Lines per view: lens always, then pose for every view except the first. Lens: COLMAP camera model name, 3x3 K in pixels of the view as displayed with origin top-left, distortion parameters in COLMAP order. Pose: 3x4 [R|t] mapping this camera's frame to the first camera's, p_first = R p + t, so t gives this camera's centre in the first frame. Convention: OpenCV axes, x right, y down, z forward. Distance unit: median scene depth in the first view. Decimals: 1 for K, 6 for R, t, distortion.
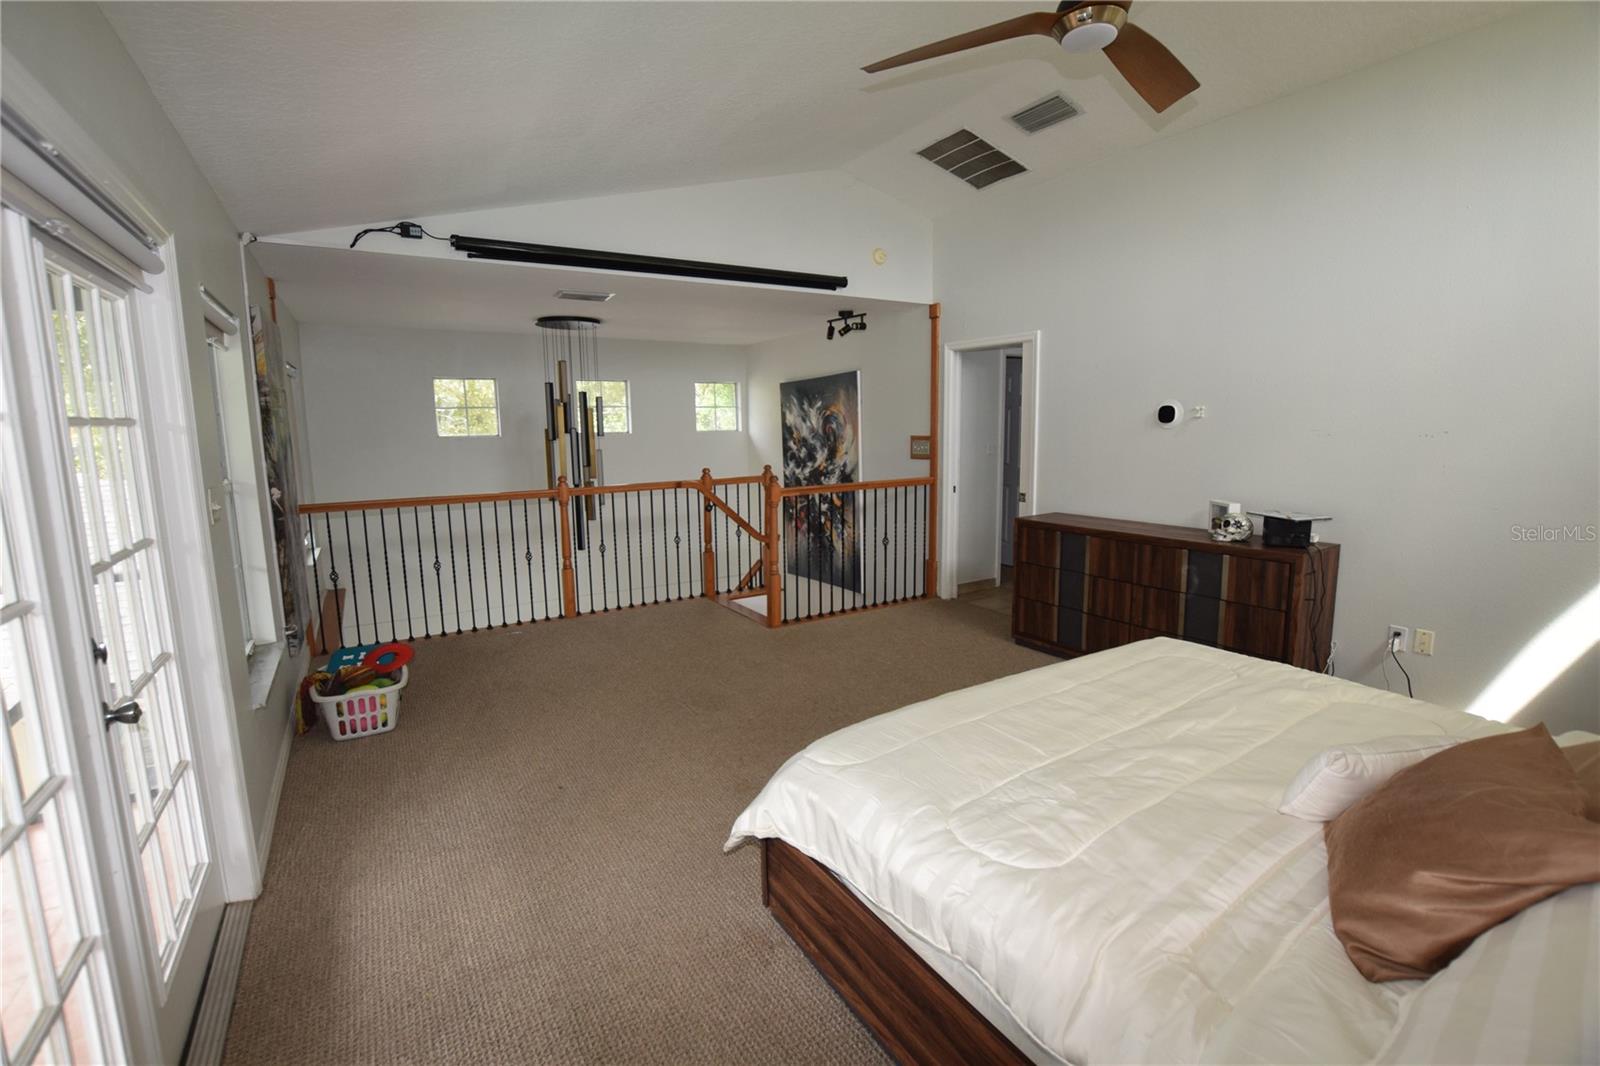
lens RADIAL K [[698.8, 0, 795.5], [0, 698.8, 521.0], [0, 0, 1]] dist [-0.034302, 0.005682]
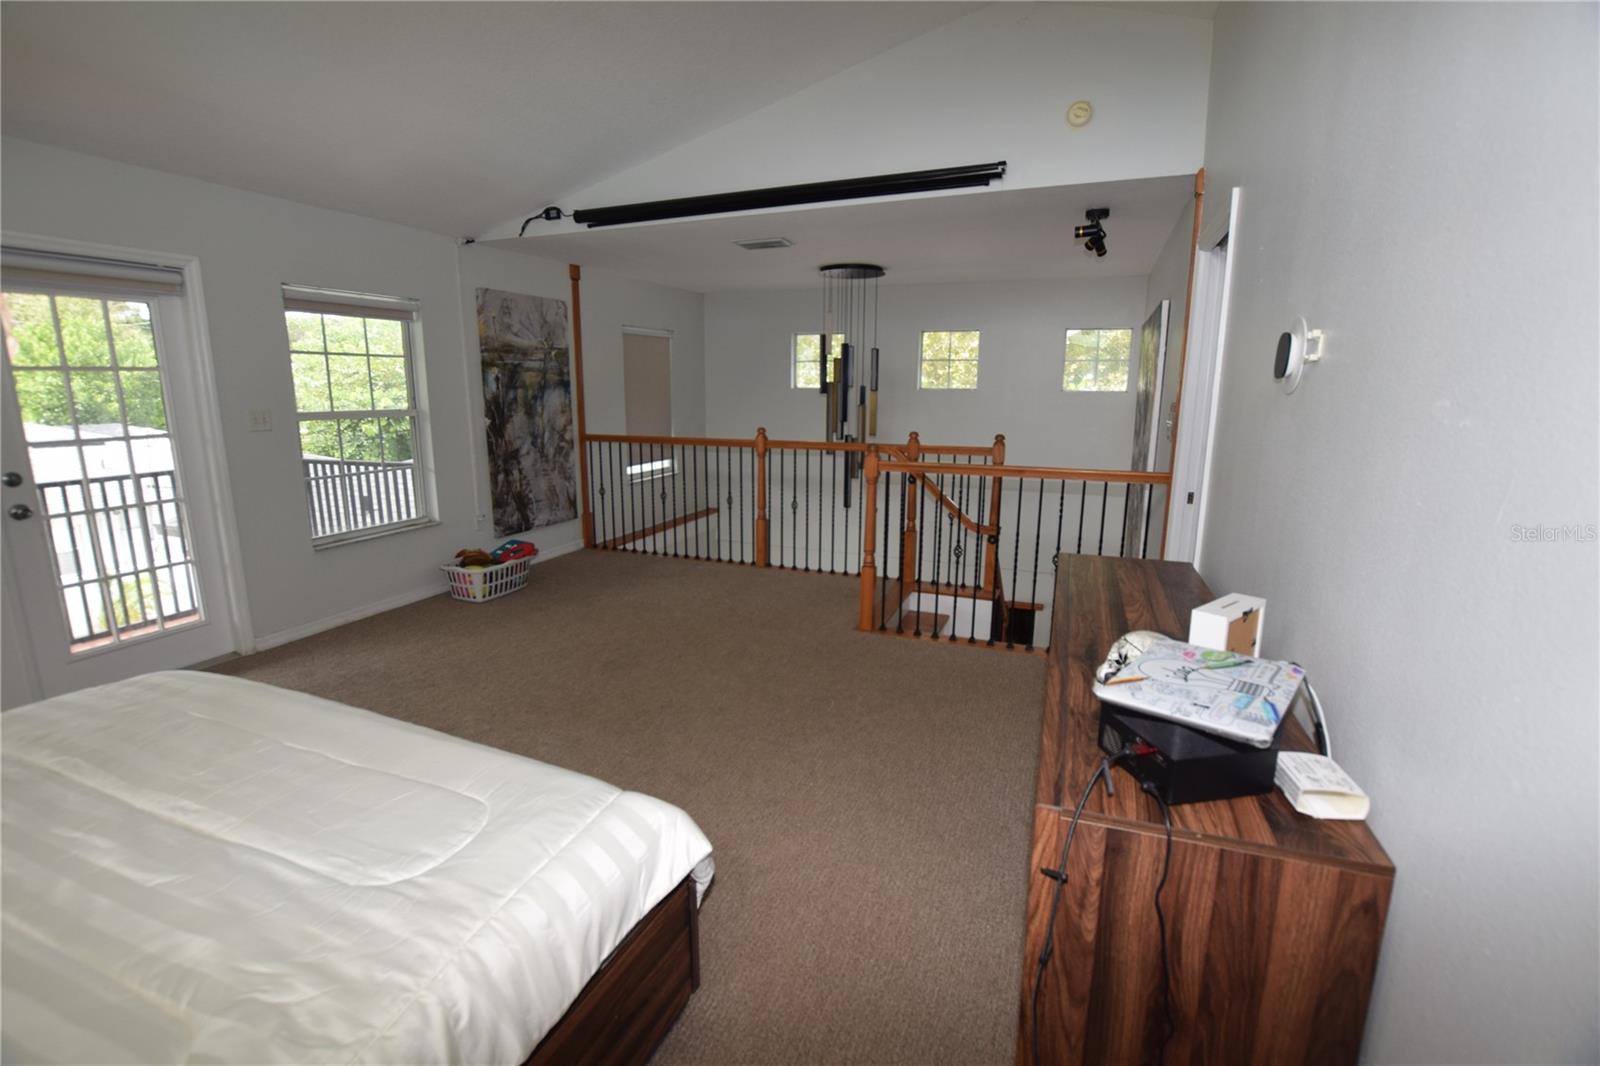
lens RADIAL K [[698.8, 0, 795.5], [0, 698.8, 521.0], [0, 0, 1]] dist [-0.034302, 0.005682]
pose [[0.597523, 0.168110, -0.784031, 0.538333], [-0.122797, 0.985427, 0.117707, -0.059382], [0.792393, 0.025944, 0.609459, 0.437164]]
